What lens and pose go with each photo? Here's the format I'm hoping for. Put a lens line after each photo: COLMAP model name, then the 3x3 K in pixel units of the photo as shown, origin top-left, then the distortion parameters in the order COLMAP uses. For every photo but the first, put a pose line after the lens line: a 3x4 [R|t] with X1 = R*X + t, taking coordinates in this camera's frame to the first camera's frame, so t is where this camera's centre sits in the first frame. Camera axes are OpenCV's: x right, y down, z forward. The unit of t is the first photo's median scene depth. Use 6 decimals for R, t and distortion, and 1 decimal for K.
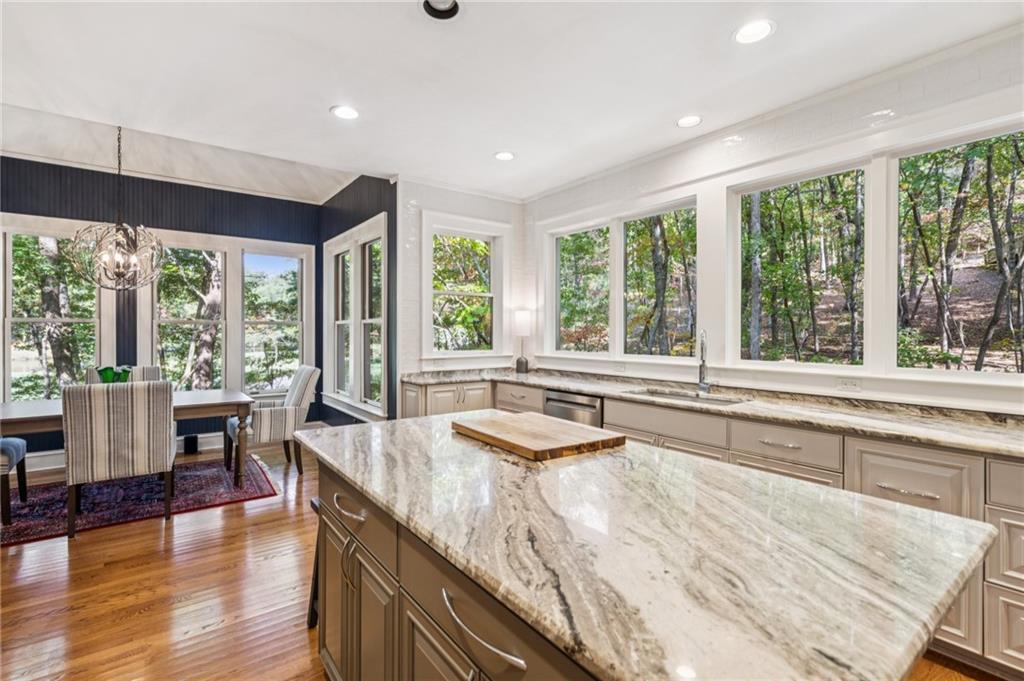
lens RADIAL K [[468.0, 0, 506.6], [0, 468.0, 336.4], [0, 0, 1]] dist [-0.005856, -0.000398]
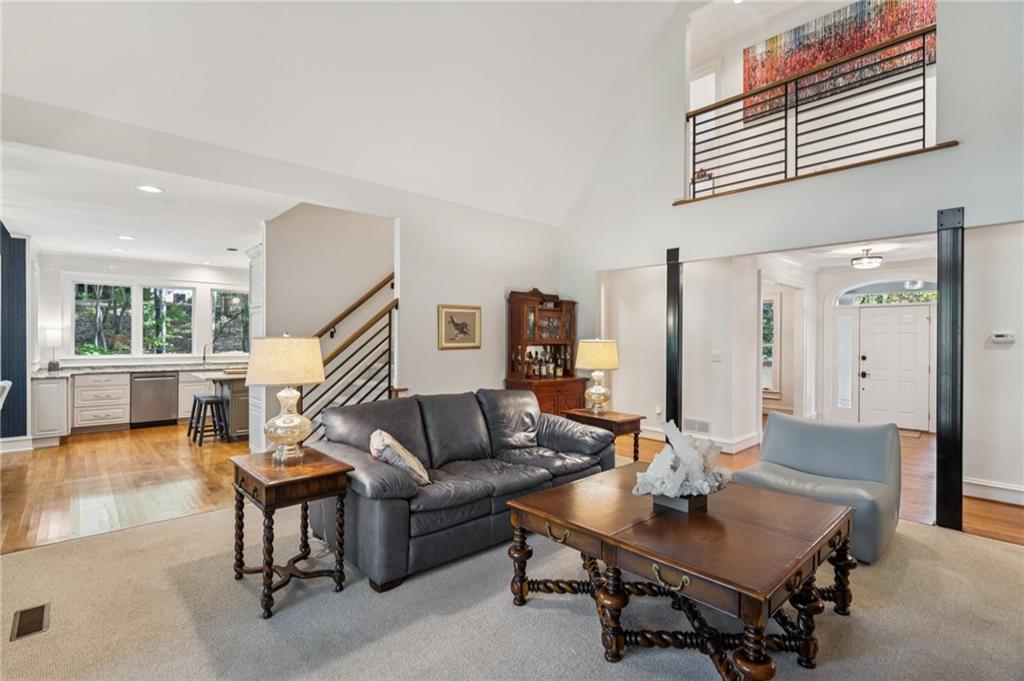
lens RADIAL K [[468.0, 0, 506.6], [0, 468.0, 336.4], [0, 0, 1]] dist [-0.005856, -0.000398]
pose [[-0.098856, 0.004485, 0.995092, -1.570514], [0.001468, 0.999989, -0.004361, -0.022622], [-0.995101, 0.001029, -0.098861, -0.273317]]
